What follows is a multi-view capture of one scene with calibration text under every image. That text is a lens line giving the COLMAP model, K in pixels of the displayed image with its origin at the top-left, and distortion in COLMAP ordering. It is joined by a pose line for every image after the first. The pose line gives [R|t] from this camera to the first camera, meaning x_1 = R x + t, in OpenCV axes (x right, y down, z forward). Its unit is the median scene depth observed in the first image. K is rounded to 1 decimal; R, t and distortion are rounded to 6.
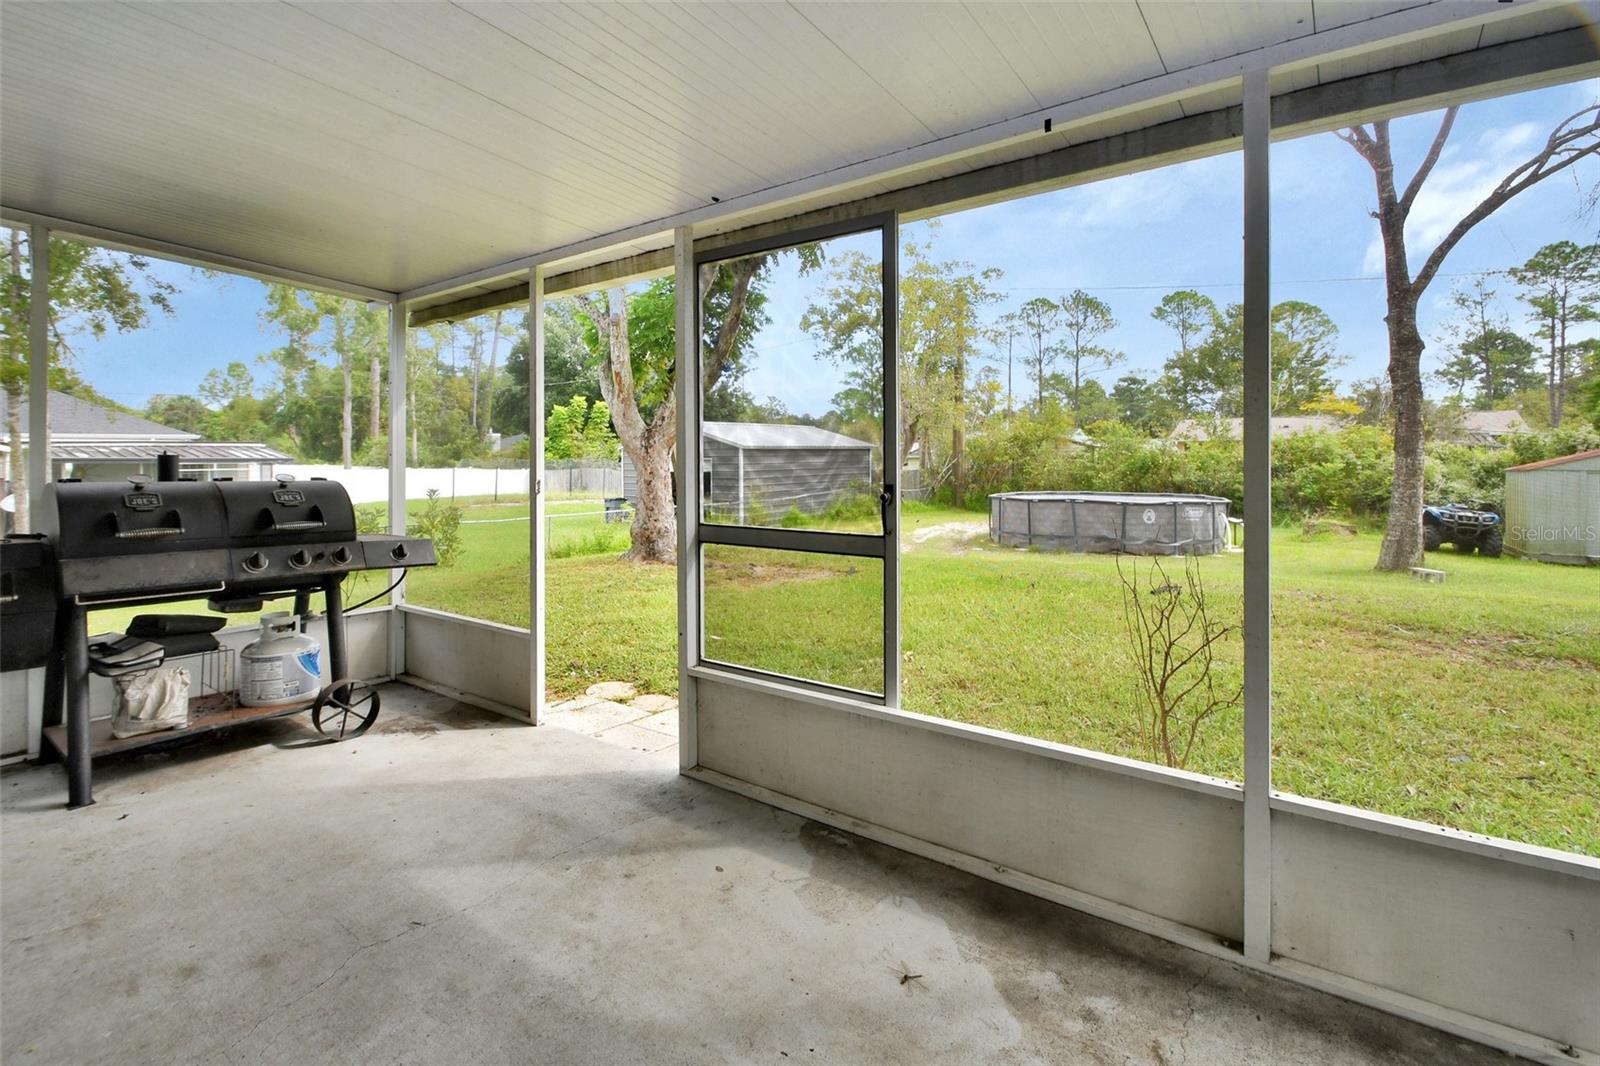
lens RADIAL K [[759.5, 0, 794.6], [0, 759.5, 478.7], [0, 0, 1]] dist [0.016342, -0.018785]
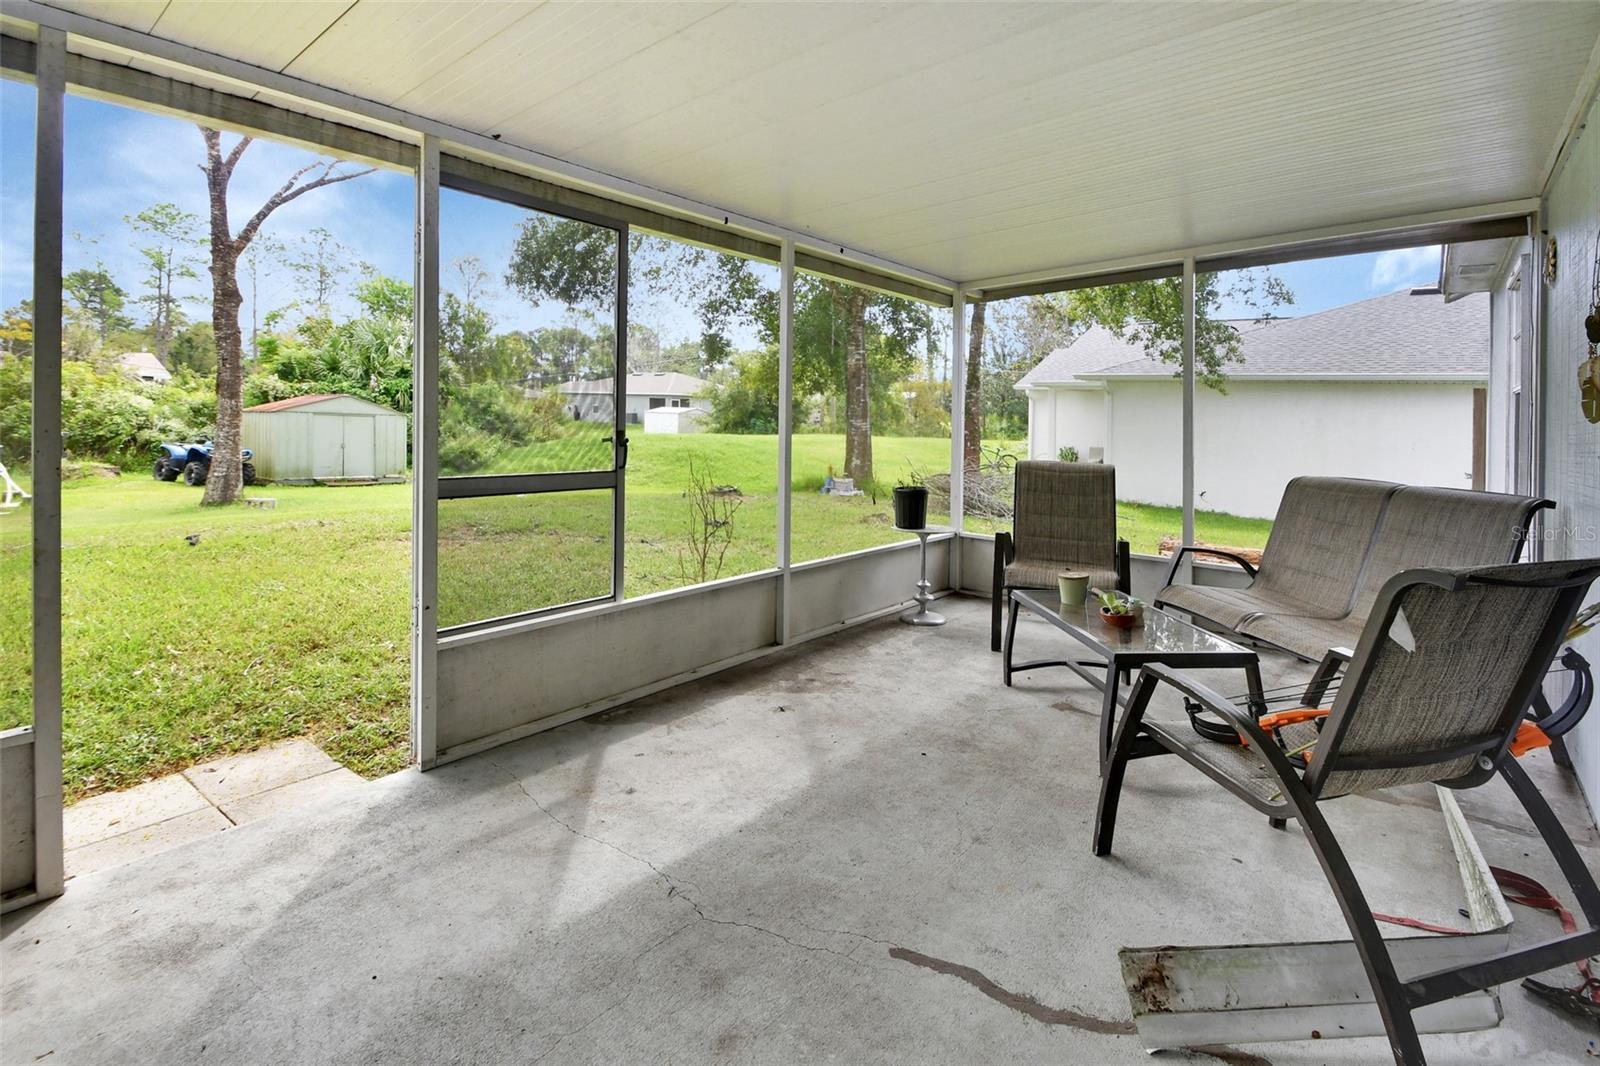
lens RADIAL K [[764.0, 0, 795.9], [0, 764.0, 413.1], [0, 0, 1]] dist [-0.001762, -0.000328]
pose [[0.043026, 0.006896, 0.999050, -1.165227], [-0.002315, 0.999974, -0.006803, -0.012090], [-0.999071, -0.002020, 0.043041, 0.641139]]
